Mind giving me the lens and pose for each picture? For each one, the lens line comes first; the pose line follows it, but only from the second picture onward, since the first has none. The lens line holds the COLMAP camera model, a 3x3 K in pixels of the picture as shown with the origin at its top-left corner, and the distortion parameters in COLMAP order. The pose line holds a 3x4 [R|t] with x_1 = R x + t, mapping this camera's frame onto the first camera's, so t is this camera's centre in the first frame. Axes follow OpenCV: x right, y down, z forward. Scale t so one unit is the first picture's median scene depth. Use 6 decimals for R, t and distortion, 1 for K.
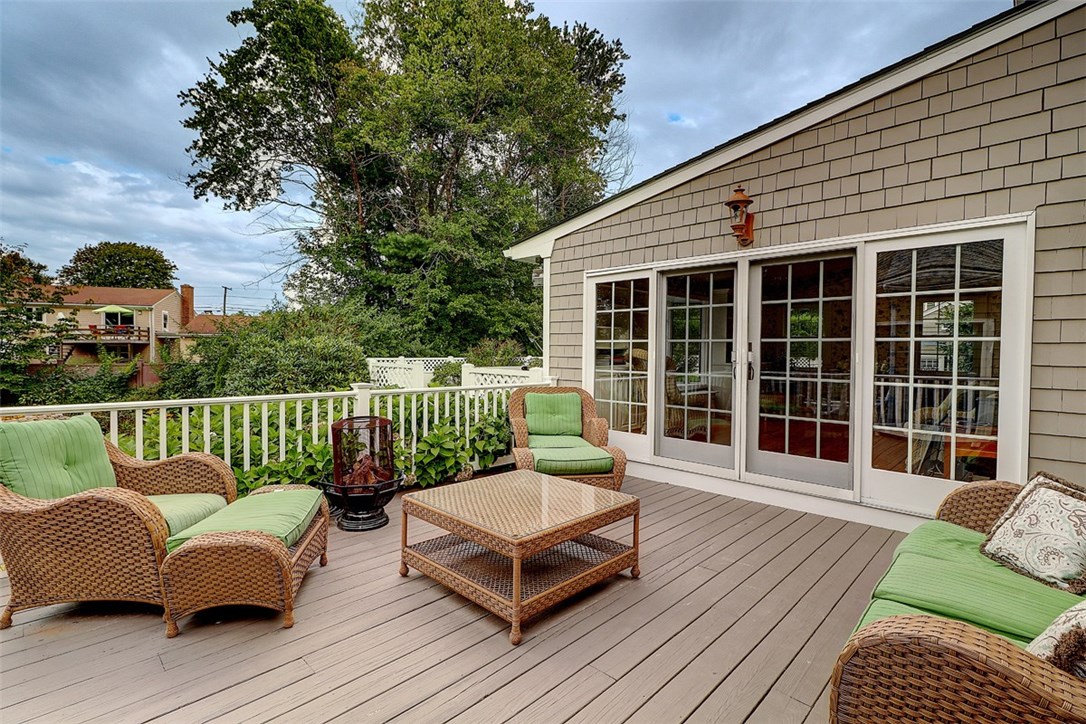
lens RADIAL K [[503.6, 0, 543.3], [0, 503.6, 360.0], [0, 0, 1]] dist [0.002330, -0.000260]
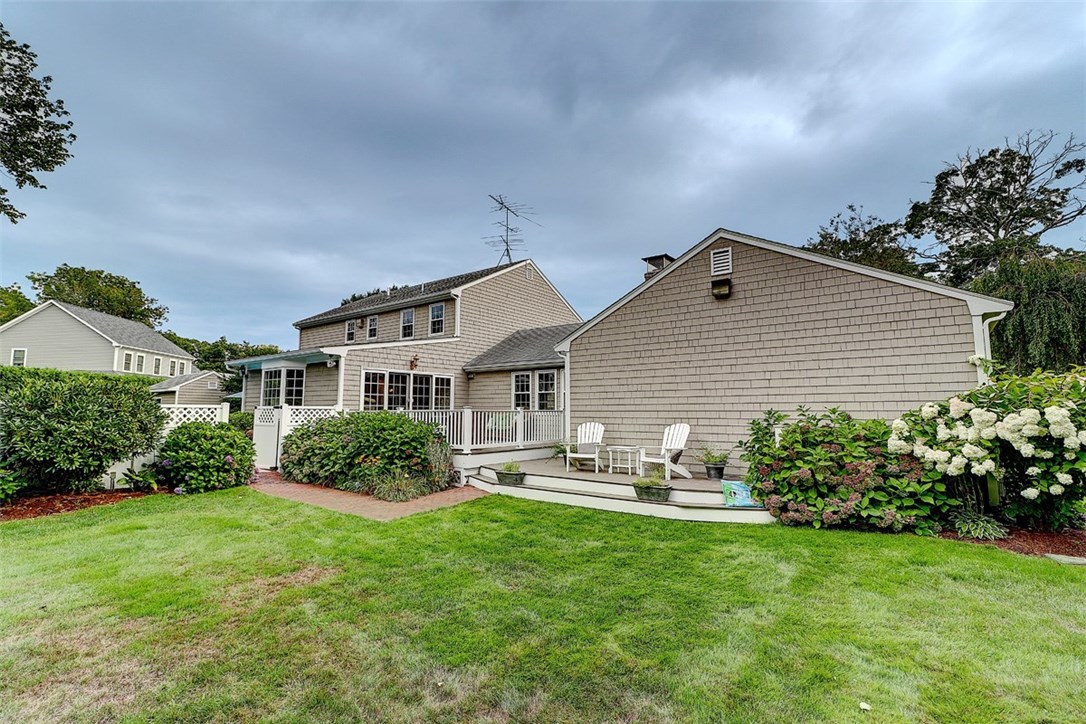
lens RADIAL K [[503.6, 0, 542.0], [0, 503.6, 361.1], [0, 0, 1]] dist [0.002330, -0.000260]
pose [[-0.125645, 0.084217, 0.988494, -3.027605], [0.013021, 0.996445, -0.083239, 0.023723], [-0.991990, 0.002413, -0.126295, 0.486777]]
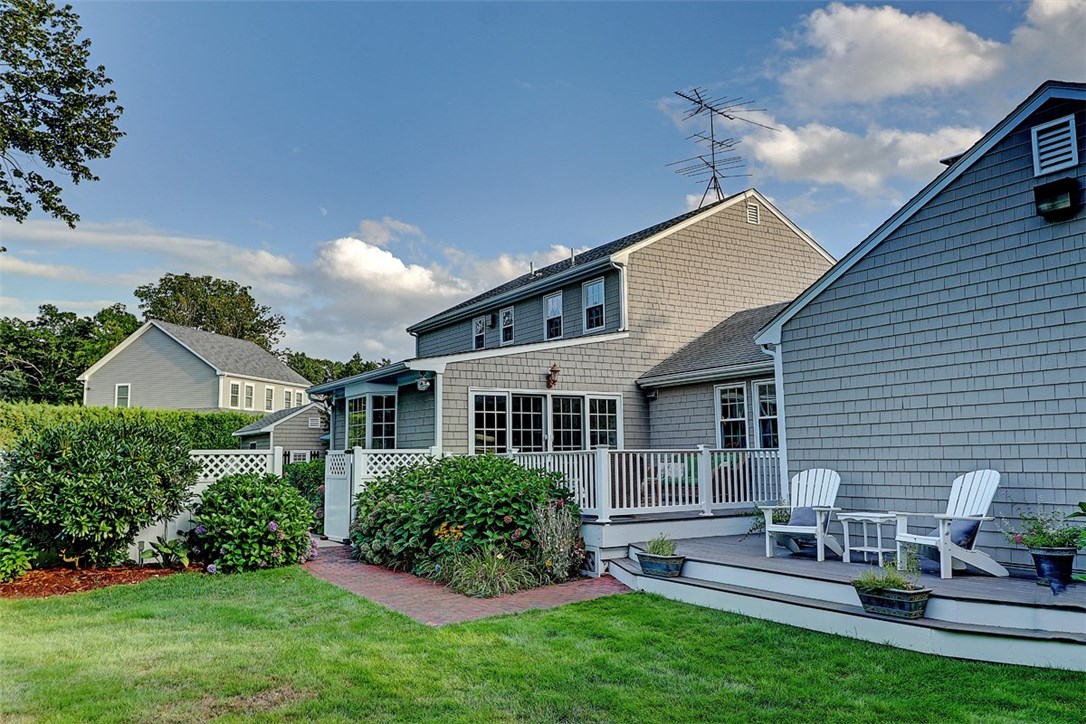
lens RADIAL K [[829.6, 0, 544.4], [0, 829.6, 358.6], [0, 0, 1]] dist [0.001251, -0.000299]
pose [[0.234980, 0.096394, 0.967209, -2.975171], [0.034162, 0.993637, -0.107328, 0.038341], [-0.971400, 0.058262, 0.230192, 0.139364]]
